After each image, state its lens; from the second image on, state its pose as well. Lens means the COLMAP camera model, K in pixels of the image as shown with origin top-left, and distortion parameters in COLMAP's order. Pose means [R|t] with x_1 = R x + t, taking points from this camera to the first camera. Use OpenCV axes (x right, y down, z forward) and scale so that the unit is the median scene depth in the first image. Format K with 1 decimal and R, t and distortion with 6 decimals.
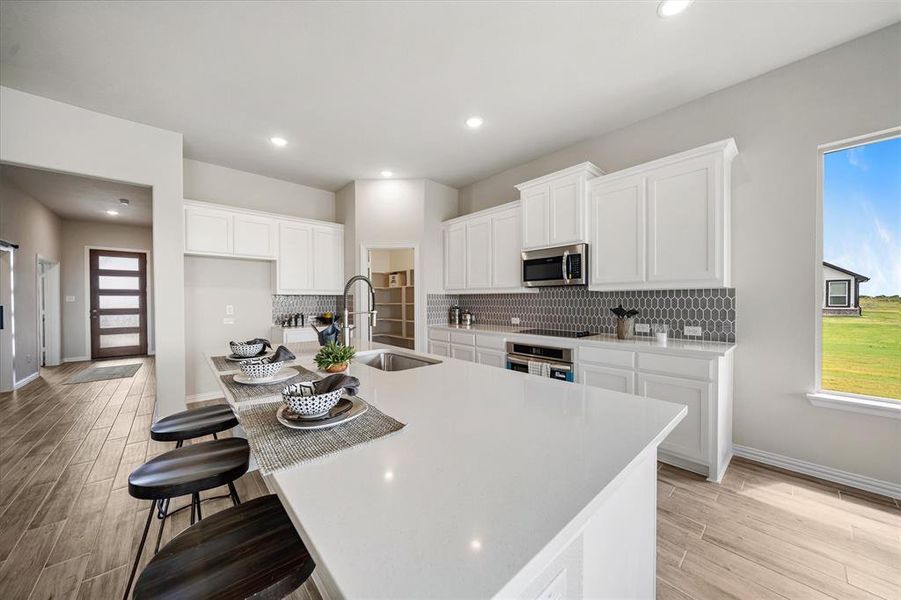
lens RADIAL K [[315.7, 0, 445.8], [0, 315.7, 303.5], [0, 0, 1]] dist [-0.006788, -0.000006]
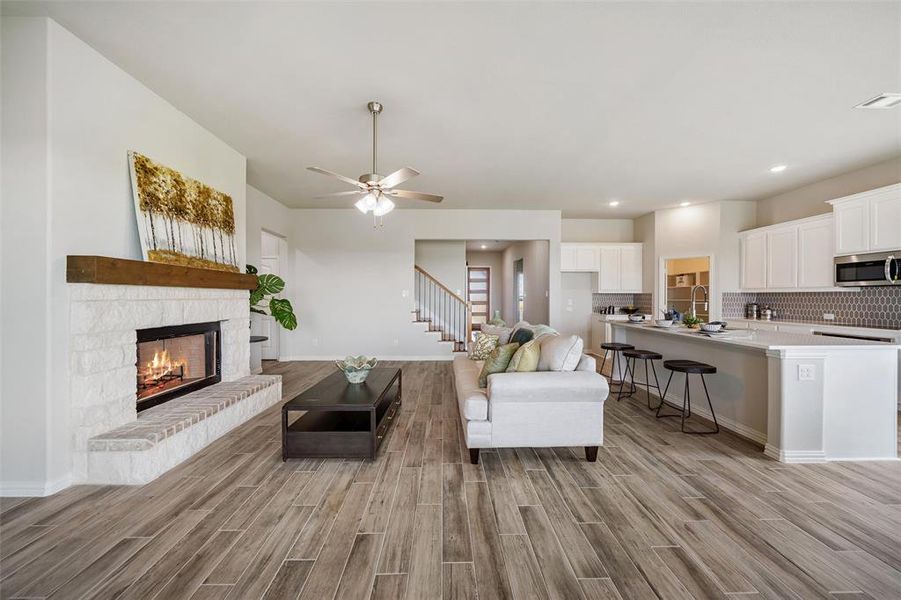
lens RADIAL K [[315.7, 0, 449.6], [0, 315.7, 296.4], [0, 0, 1]] dist [-0.006788, -0.000006]
pose [[0.764792, 0.004750, -0.644260, -0.083762], [-0.012685, 0.999890, -0.007687, 0.008663], [0.644152, 0.014052, 0.764768, -0.645116]]
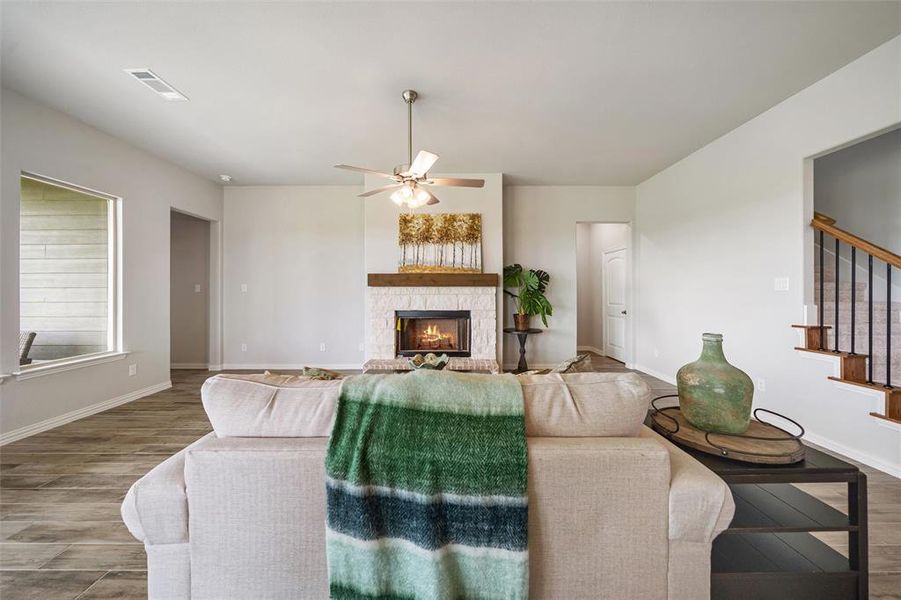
lens RADIAL K [[315.7, 0, 451.5], [0, 315.7, 292.7], [0, 0, 1]] dist [-0.006788, -0.000006]
pose [[-0.657355, 0.008796, -0.753530, -0.199173], [-0.003064, 0.999892, 0.014344, -0.002983], [0.753575, 0.011738, -0.657257, 0.188745]]
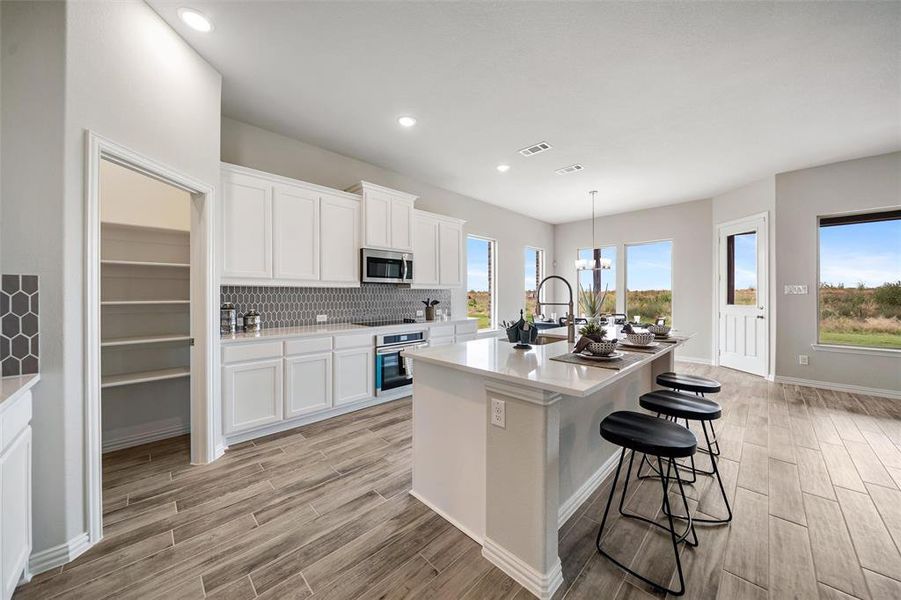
lens RADIAL K [[315.7, 0, 452.4], [0, 315.7, 294.7], [0, 0, 1]] dist [-0.006788, -0.000006]
pose [[-0.066272, 0.003627, 0.997795, -0.638415], [0.010974, 0.999936, -0.002906, -0.004653], [-0.997741, 0.010757, -0.066307, 0.624027]]
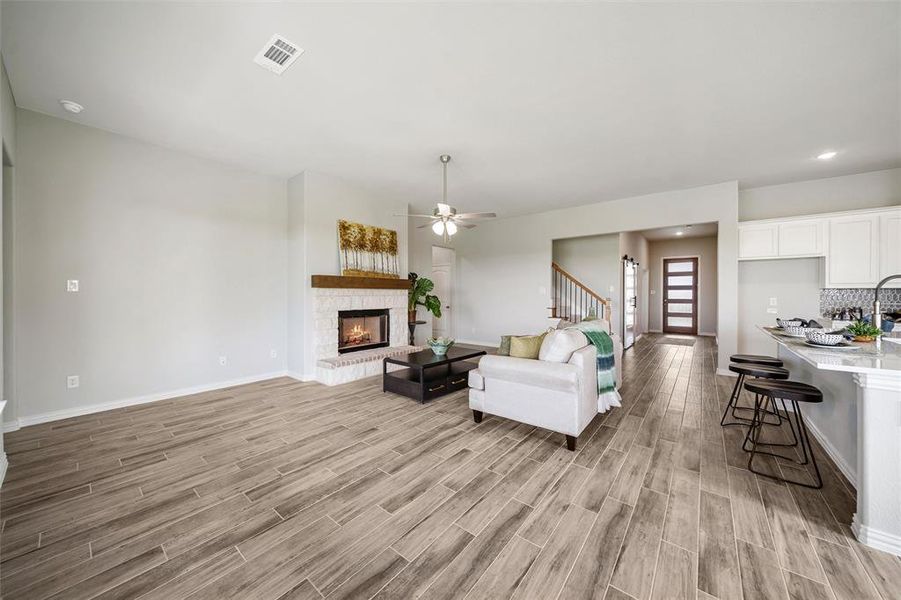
lens RADIAL K [[315.7, 0, 451.8], [0, 315.7, 293.2], [0, 0, 1]] dist [-0.006788, -0.000006]
pose [[0.176461, 0.003290, -0.984302, 0.260910], [-0.013417, 0.999910, 0.000937, 0.002916], [0.984216, 0.013041, 0.176489, -0.399339]]
